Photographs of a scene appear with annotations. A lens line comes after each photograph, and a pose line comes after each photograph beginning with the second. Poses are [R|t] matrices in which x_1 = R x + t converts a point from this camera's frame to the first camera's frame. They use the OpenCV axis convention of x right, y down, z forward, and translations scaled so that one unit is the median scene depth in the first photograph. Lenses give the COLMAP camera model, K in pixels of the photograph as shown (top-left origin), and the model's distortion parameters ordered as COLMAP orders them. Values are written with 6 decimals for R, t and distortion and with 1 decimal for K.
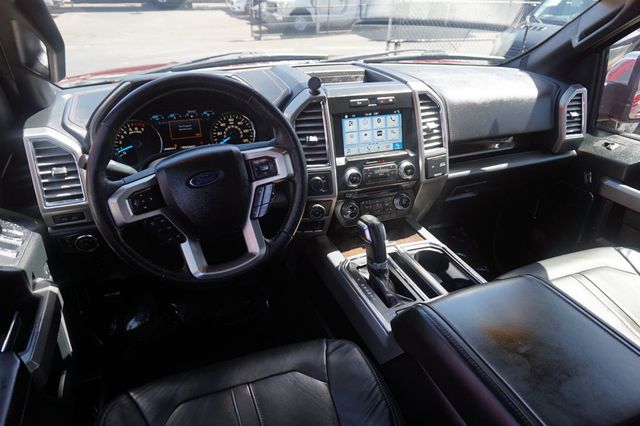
lens RADIAL K [[437.0, 0, 320.0], [0, 437.0, 213.0], [0, 0, 1]] dist [-0.006991, 0.001755]
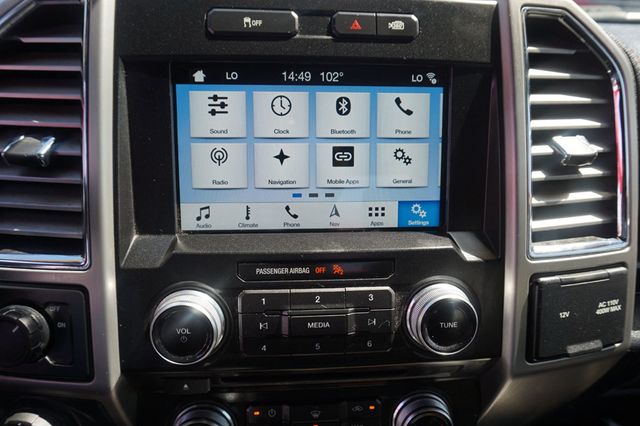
lens RADIAL K [[437.0, 0, 320.0], [0, 437.0, 213.0], [0, 0, 1]] dist [-0.006991, 0.001755]
pose [[0.958440, 0.110869, -0.262870, 0.192677], [-0.138426, 0.986394, -0.088683, -0.125100], [0.249461, 0.121386, 0.960747, 0.752831]]
